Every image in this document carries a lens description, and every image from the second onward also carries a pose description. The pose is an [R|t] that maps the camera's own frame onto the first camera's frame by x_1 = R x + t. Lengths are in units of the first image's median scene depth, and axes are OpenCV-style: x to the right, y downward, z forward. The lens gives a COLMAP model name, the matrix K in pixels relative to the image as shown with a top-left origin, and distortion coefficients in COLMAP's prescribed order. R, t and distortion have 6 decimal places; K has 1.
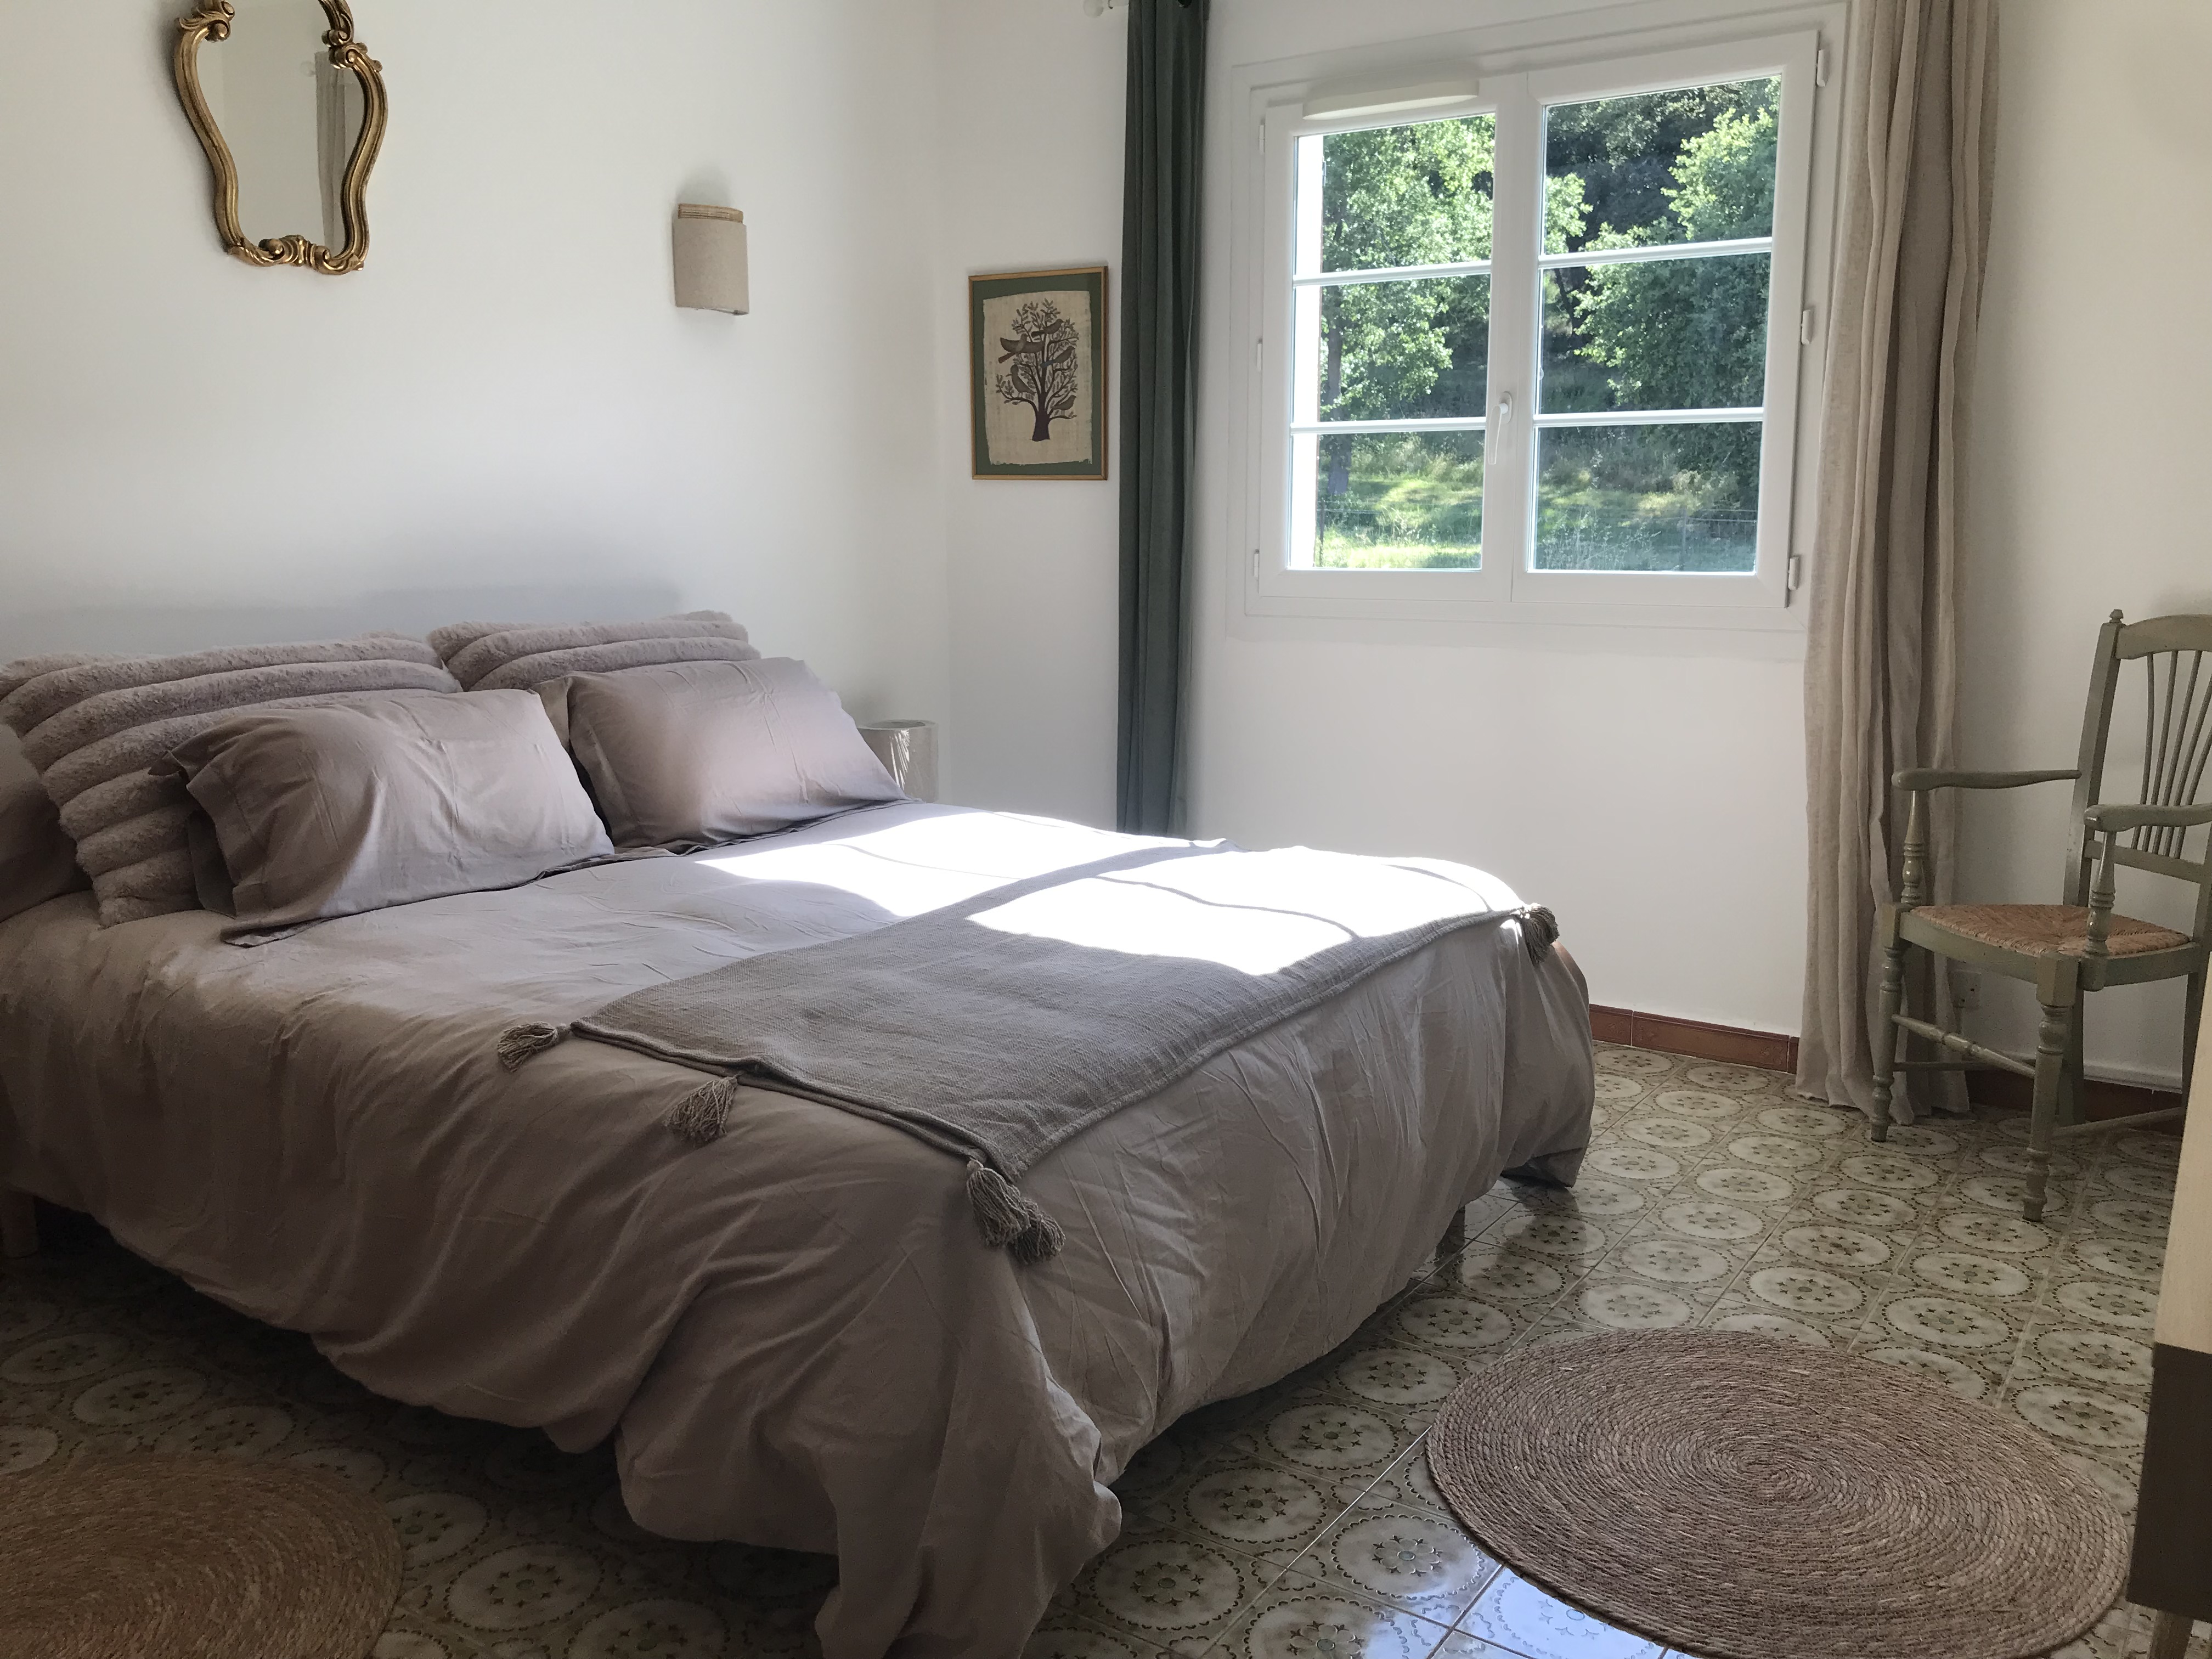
lens RADIAL K [[1828.4, 0, 1106.0], [0, 1828.4, 829.5], [0, 0, 1]] dist [0.036021, -0.052696]
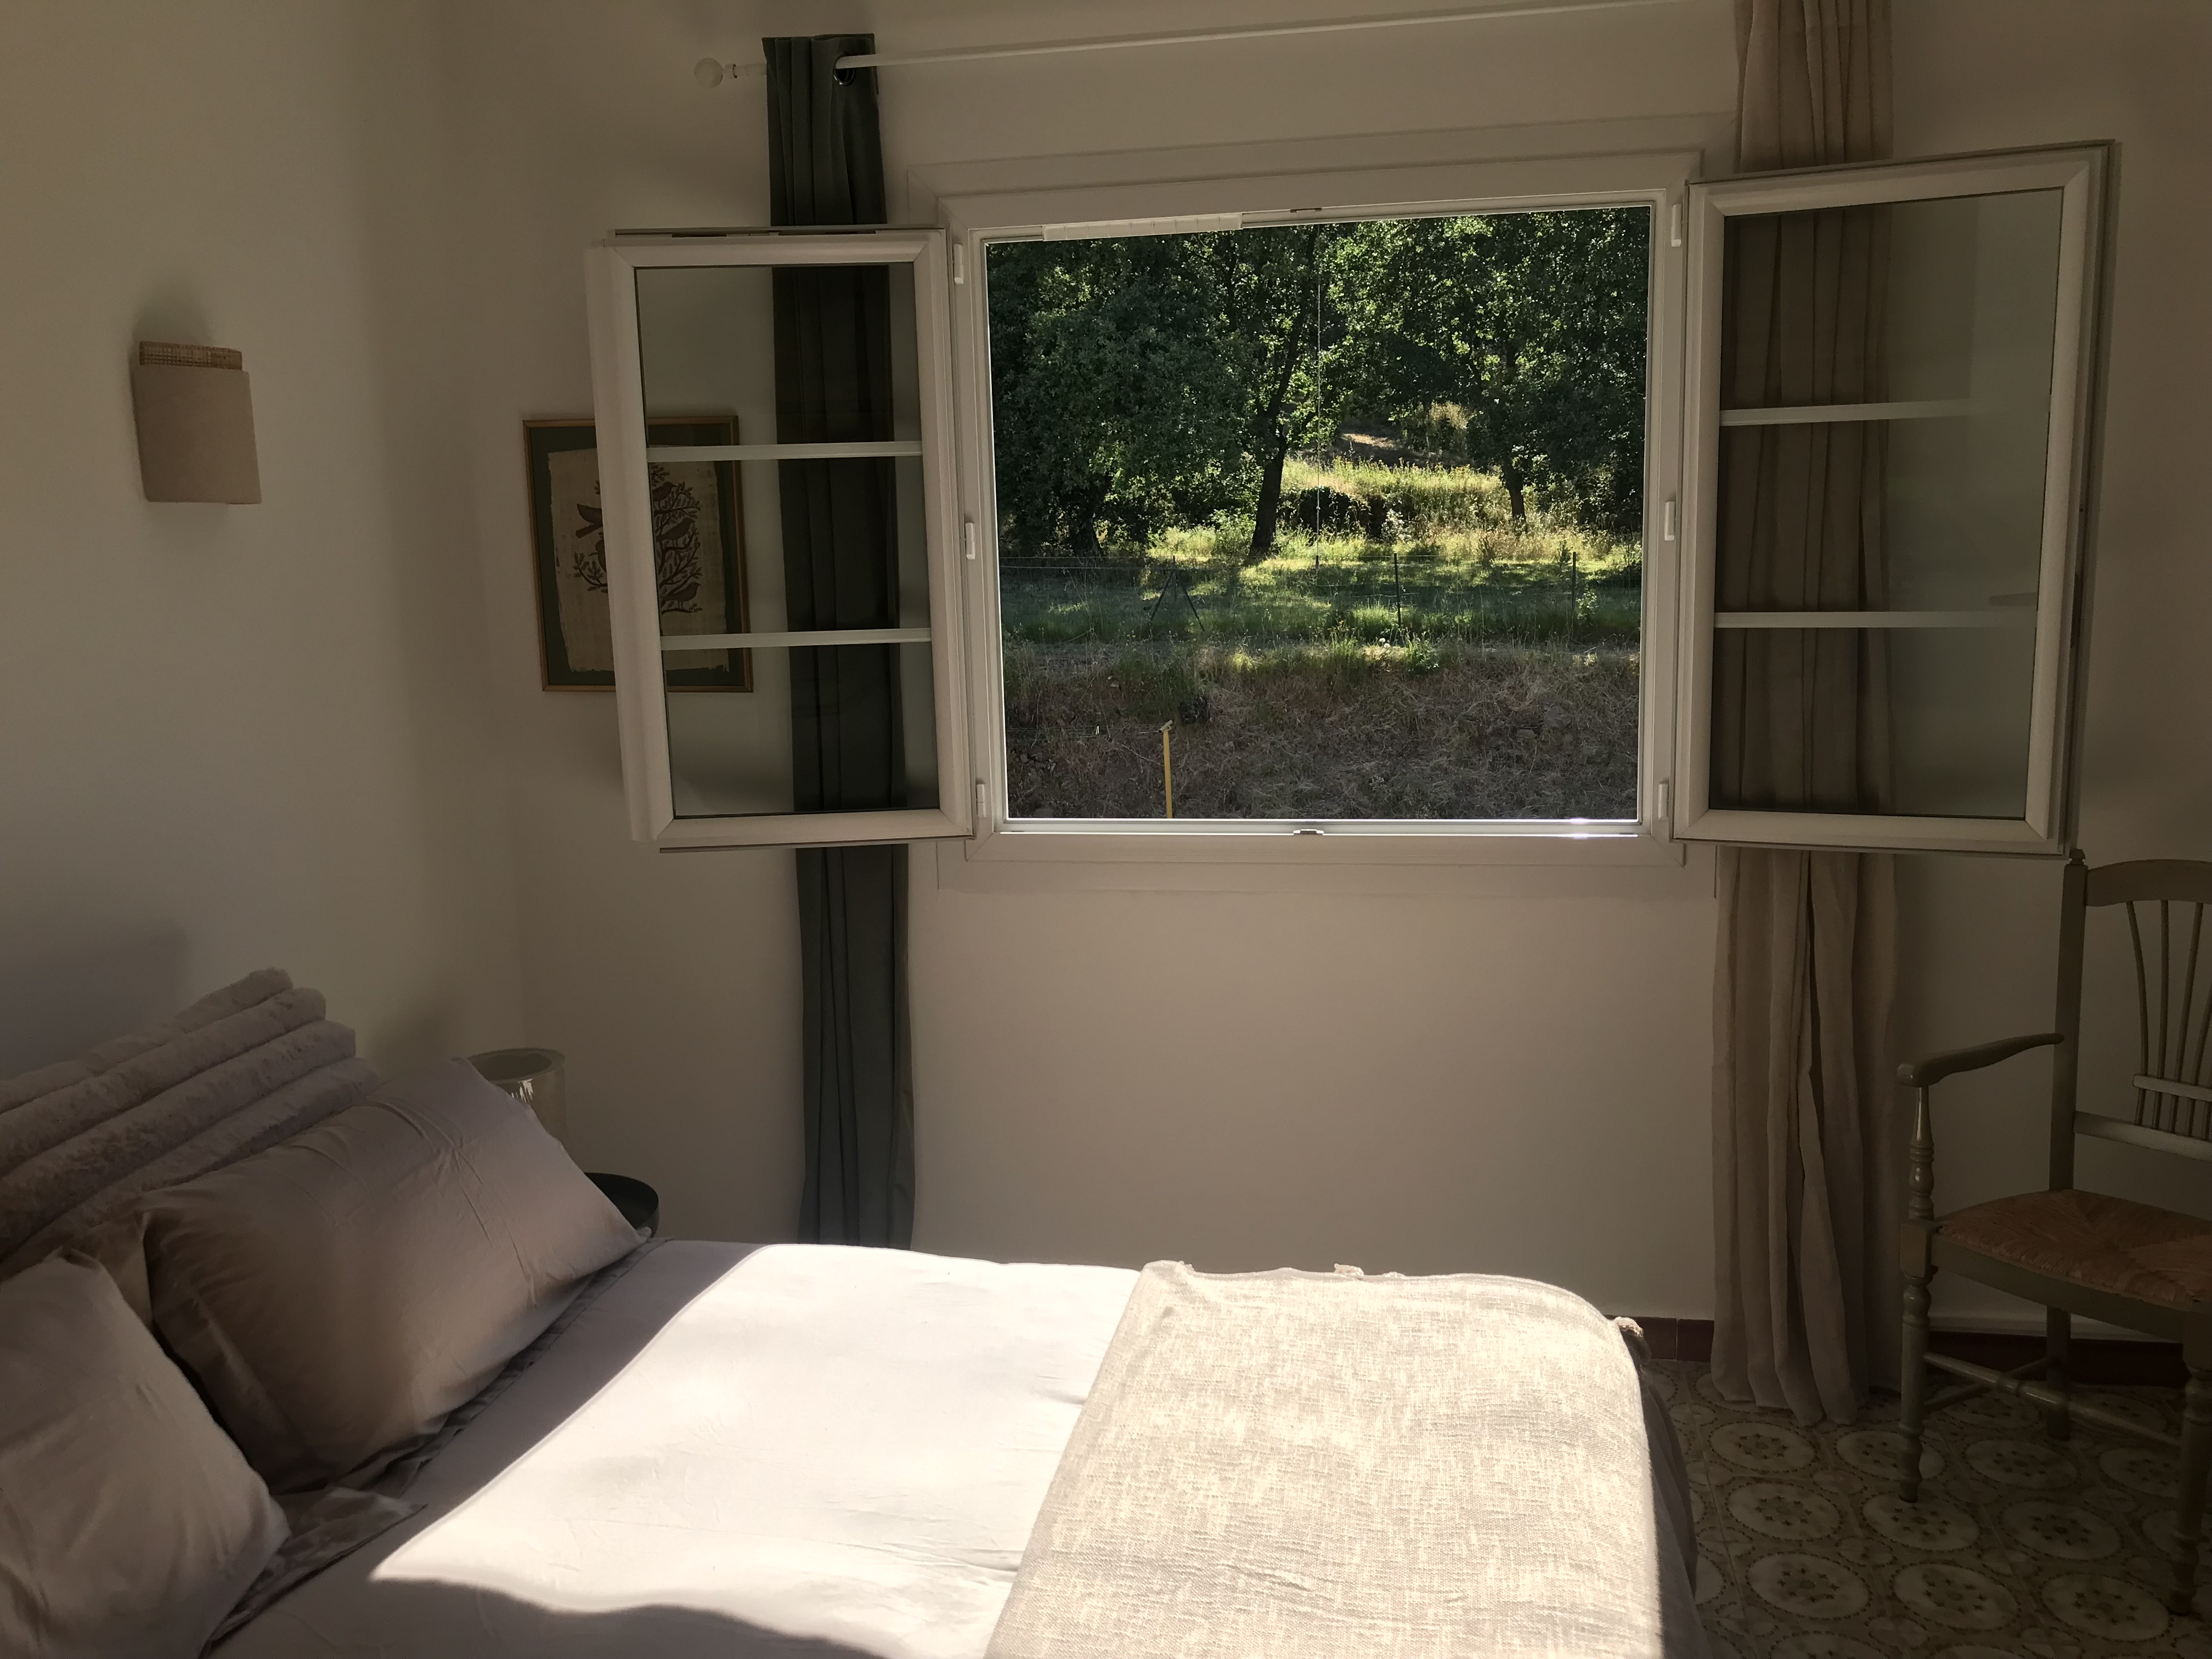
lens RADIAL K [[1828.4, 0, 1106.0], [0, 1828.4, 829.5], [0, 0, 1]] dist [0.036021, -0.052696]
pose [[0.918969, -0.088562, 0.384256, -0.226837], [0.093409, 0.995609, 0.006072, -0.177468], [-0.383107, 0.030312, 0.923207, 0.350500]]
